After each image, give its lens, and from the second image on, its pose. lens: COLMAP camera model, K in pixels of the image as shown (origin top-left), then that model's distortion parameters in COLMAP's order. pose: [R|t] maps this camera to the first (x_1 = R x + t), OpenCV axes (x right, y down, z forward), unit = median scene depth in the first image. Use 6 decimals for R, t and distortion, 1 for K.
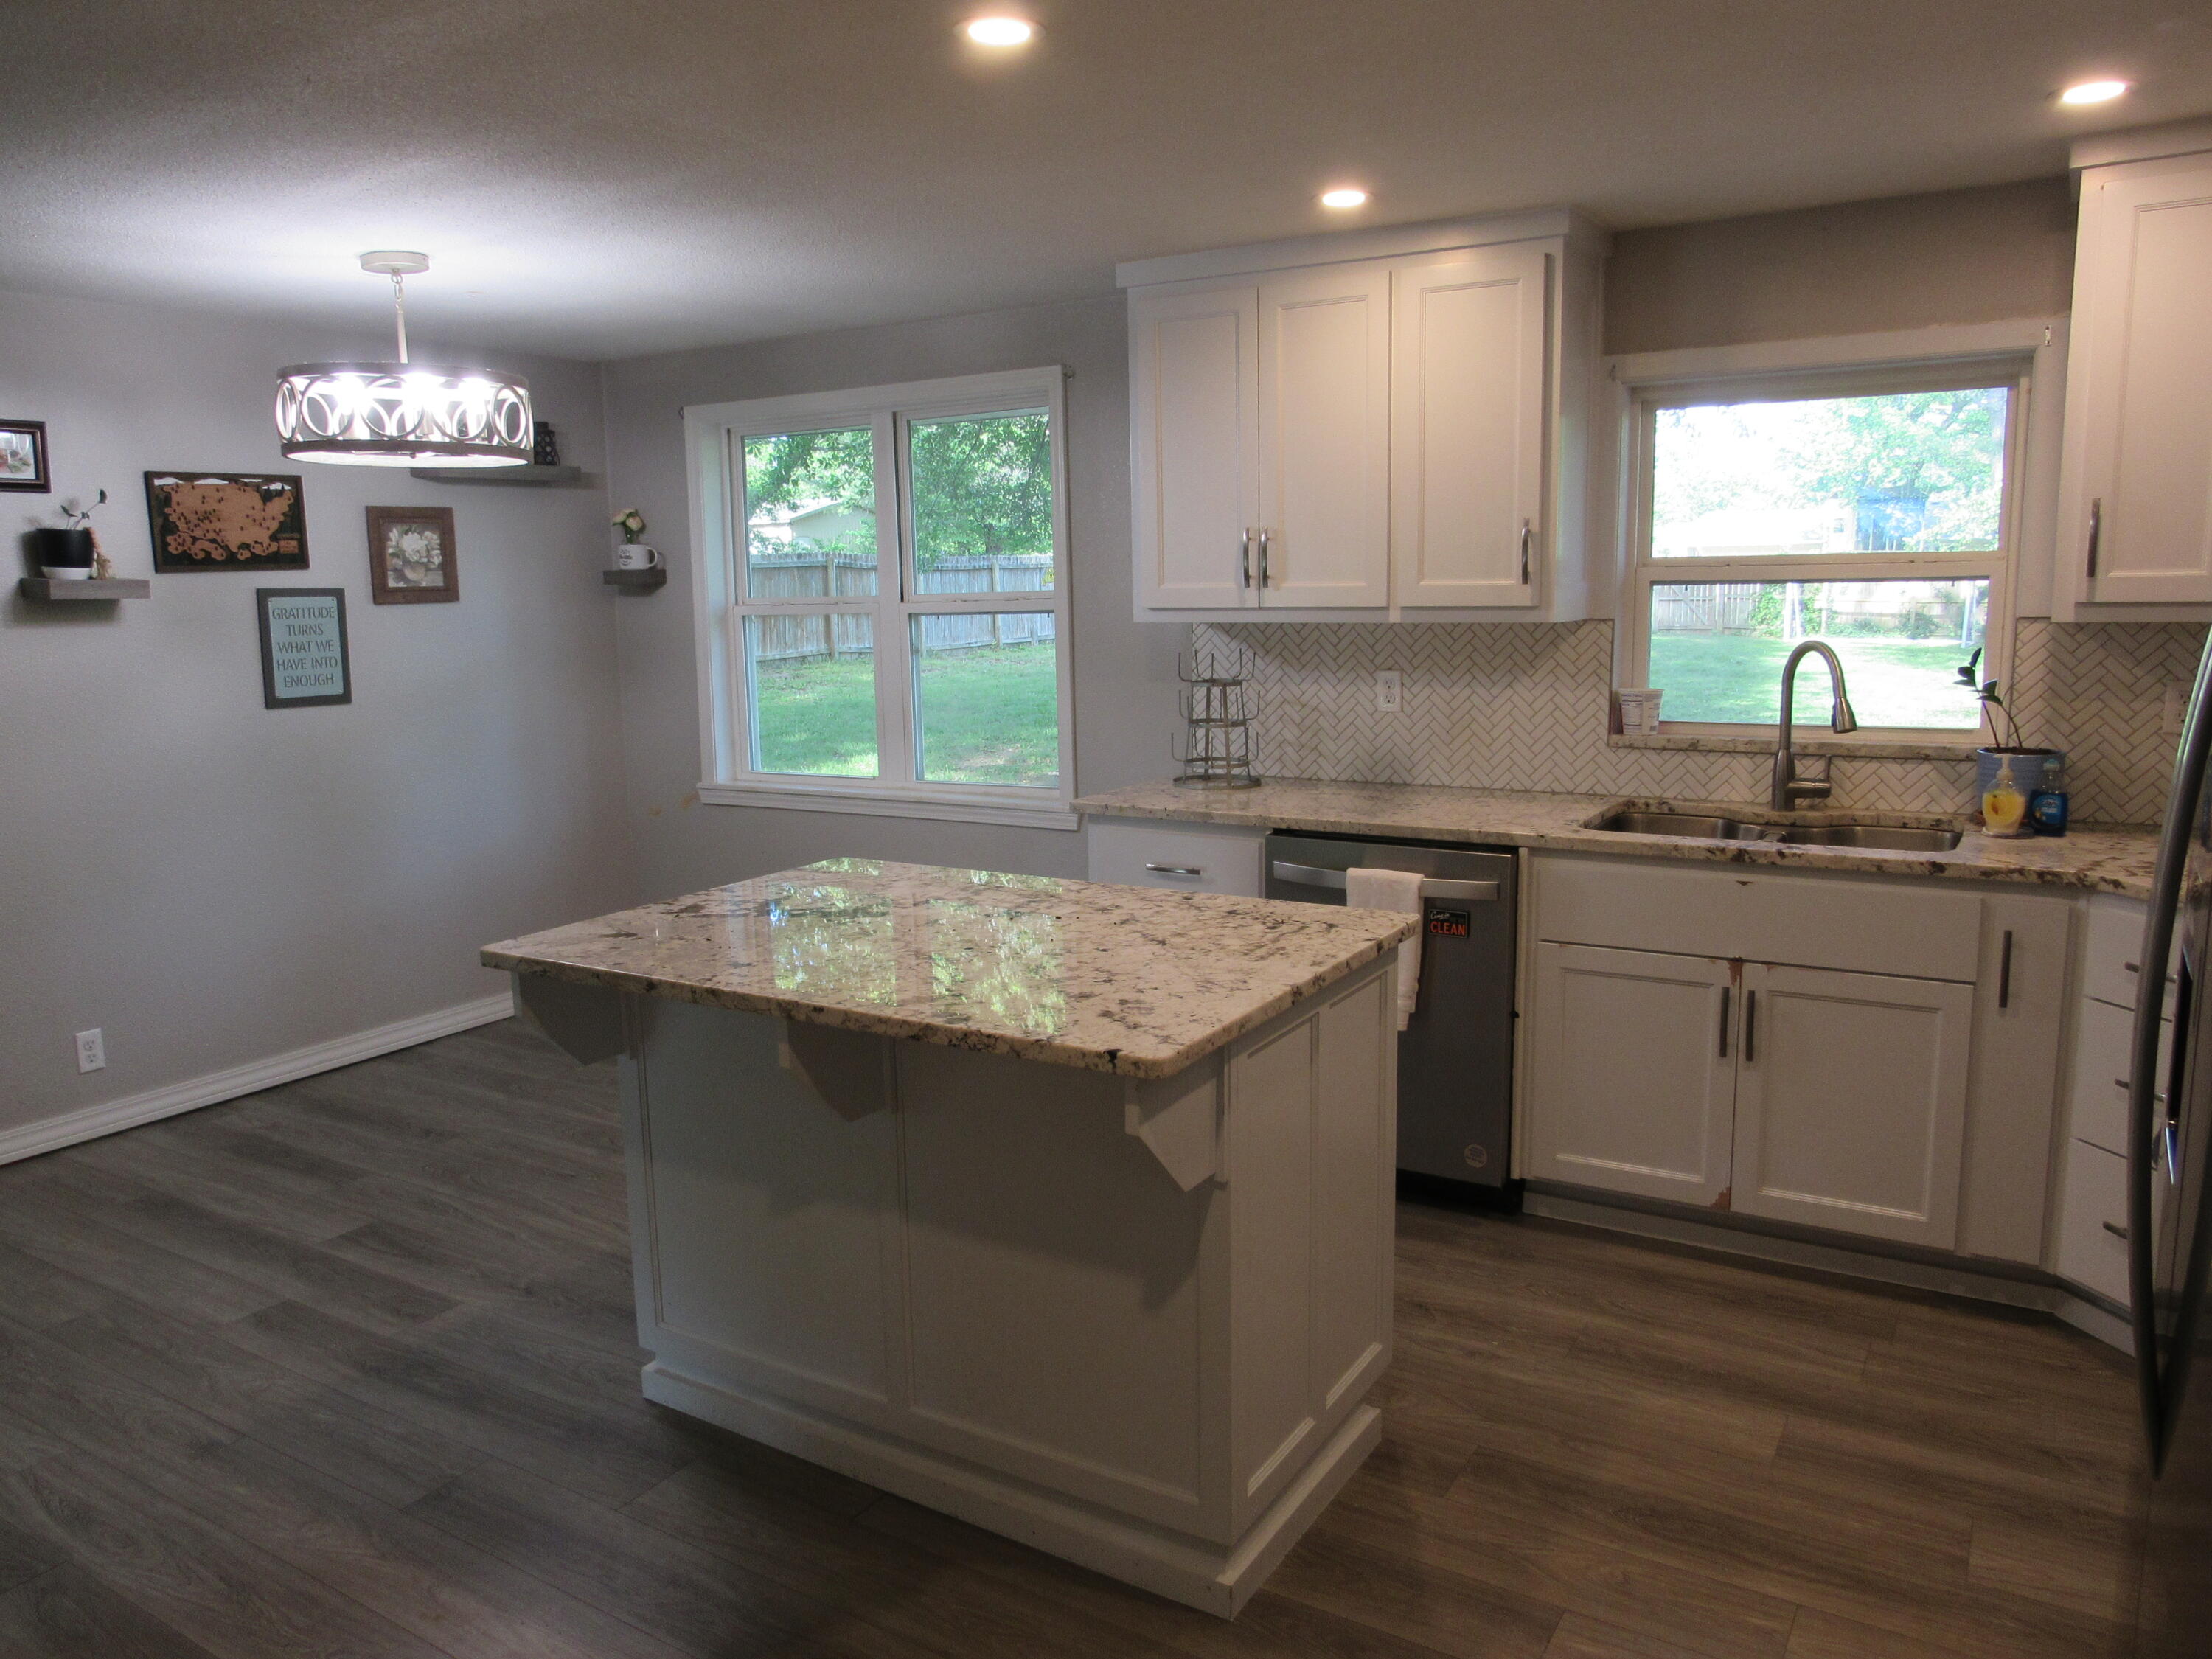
lens RADIAL K [[1602.4, 0, 1102.8], [0, 1602.4, 834.1], [0, 0, 1]] dist [-0.029410, 0.009735]
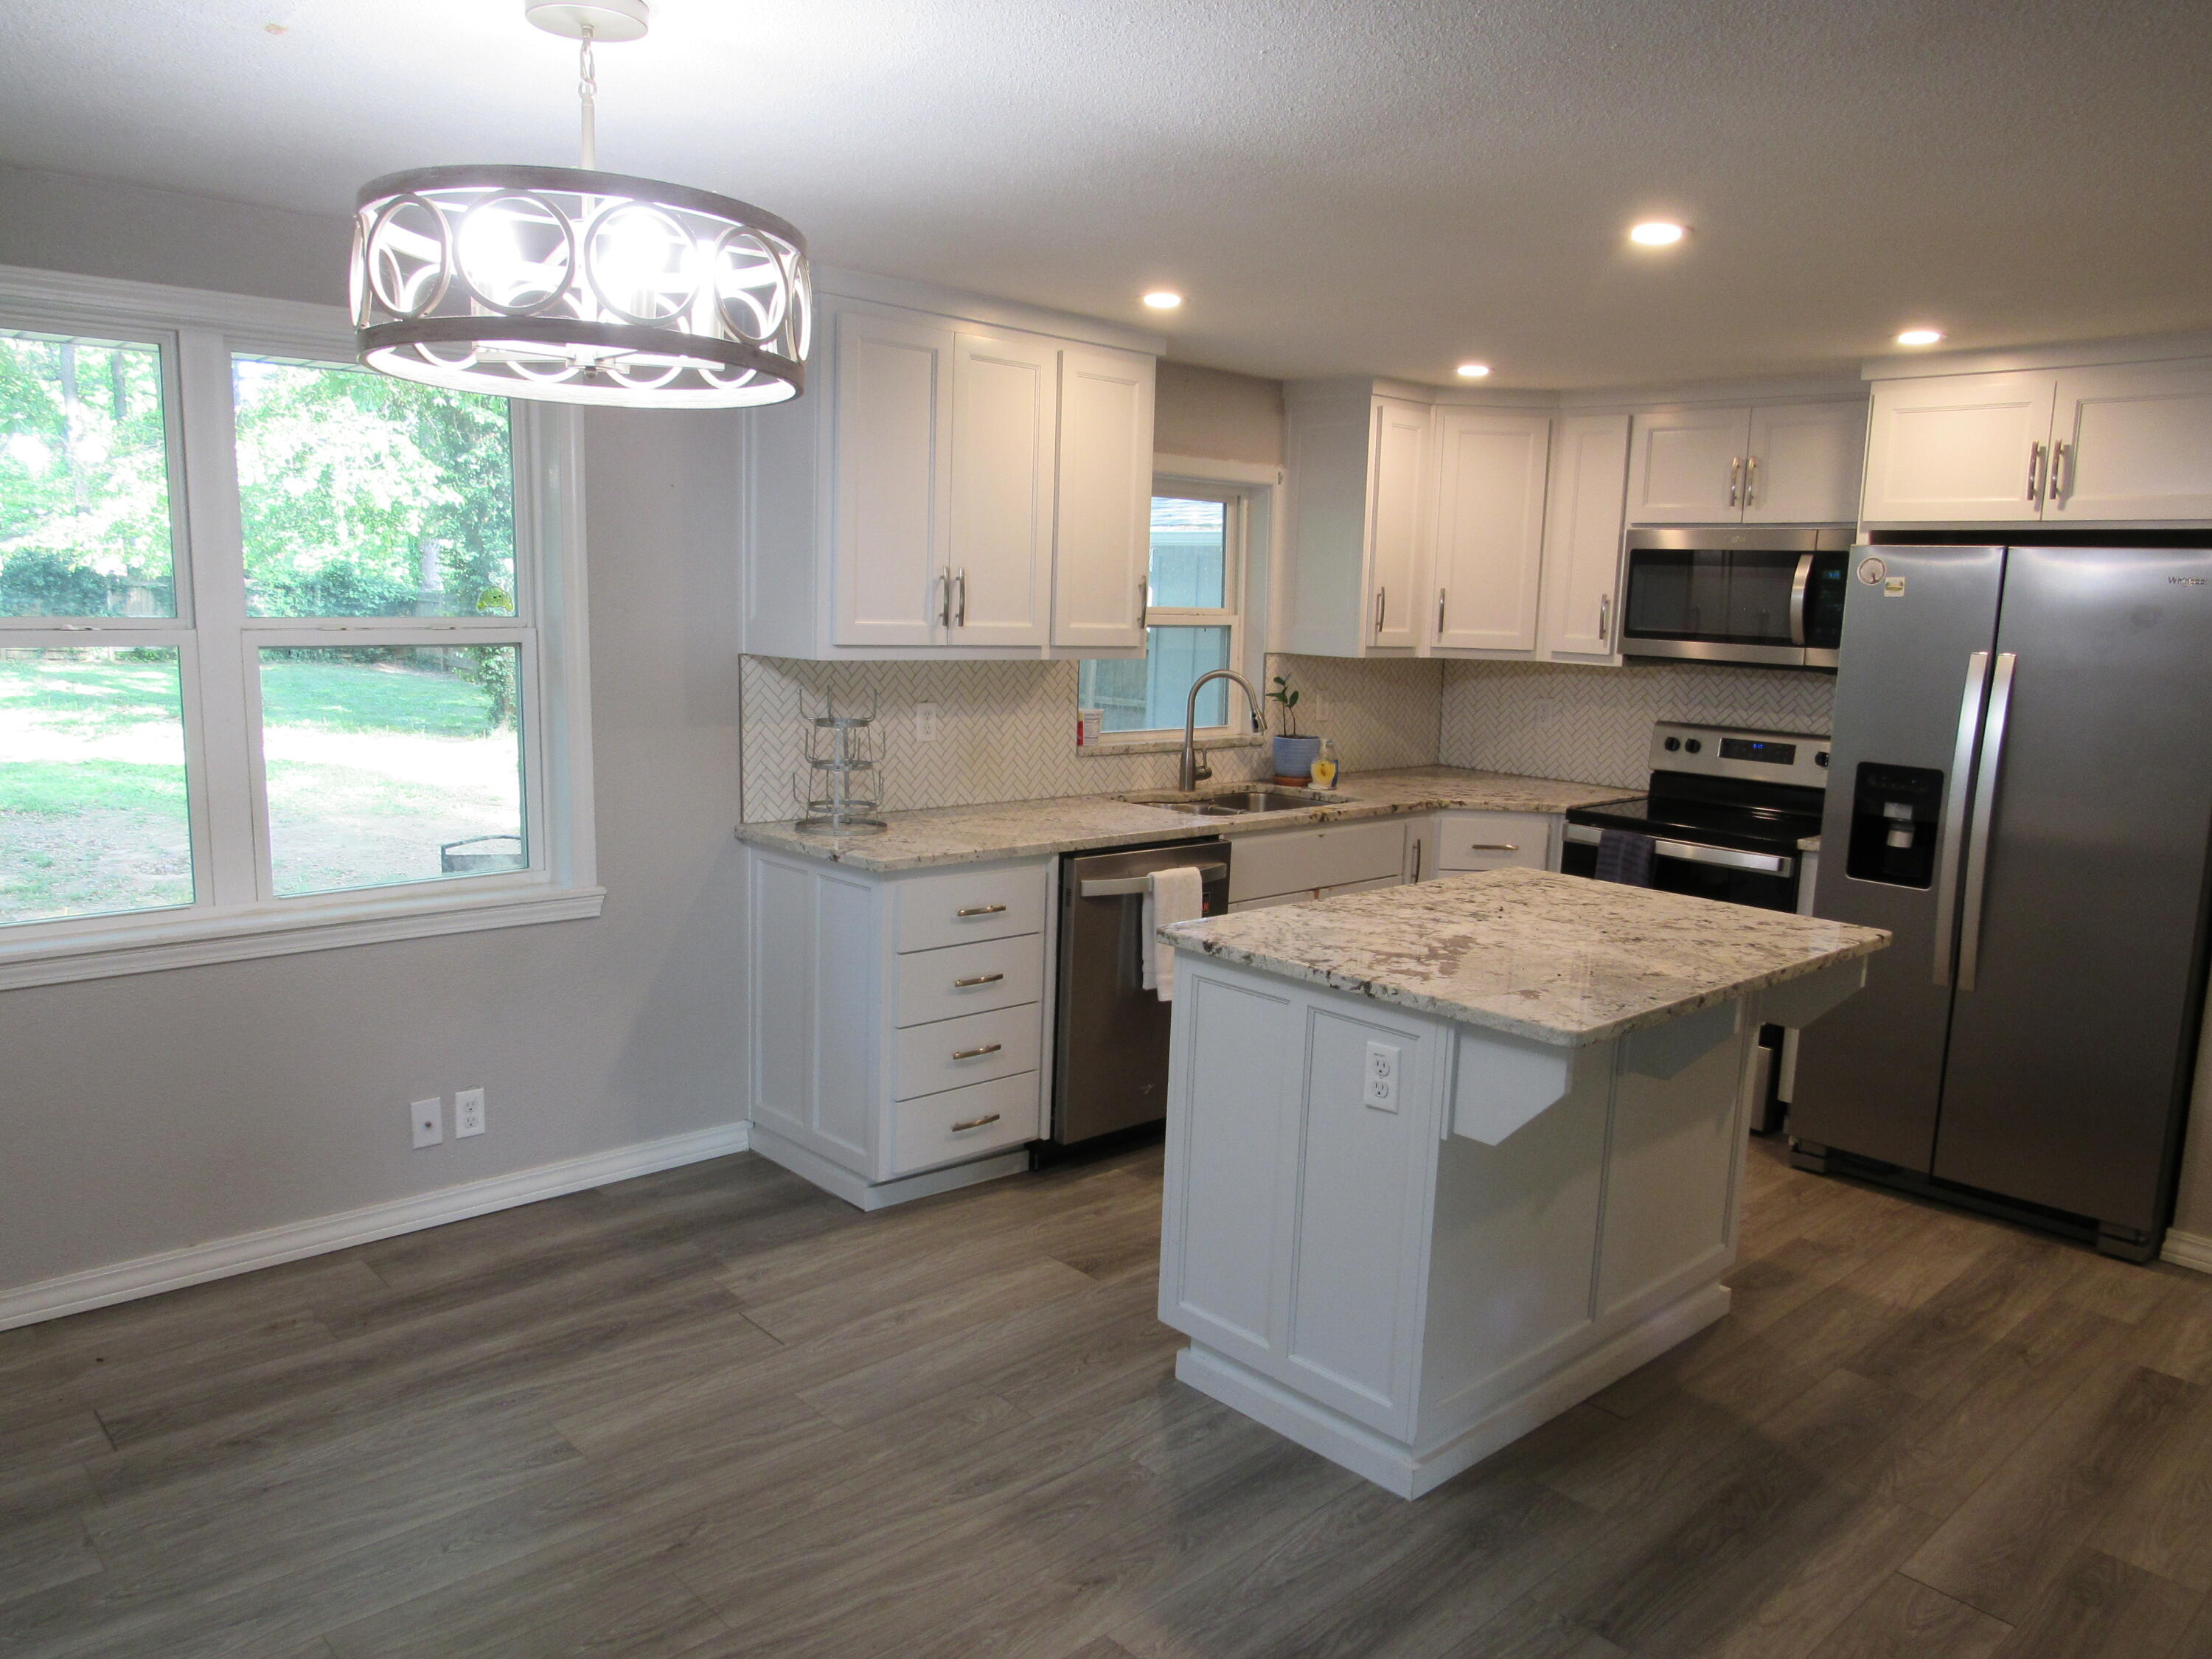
lens RADIAL K [[1562.2, 0, 1138.9], [0, 1562.2, 837.0], [0, 0, 1]] dist [-0.046707, 0.000571]
pose [[0.247021, -0.119623, 0.961598, -0.847105], [0.116727, 0.988798, 0.093021, -0.100329], [-0.961954, 0.089266, 0.258217, 0.645573]]
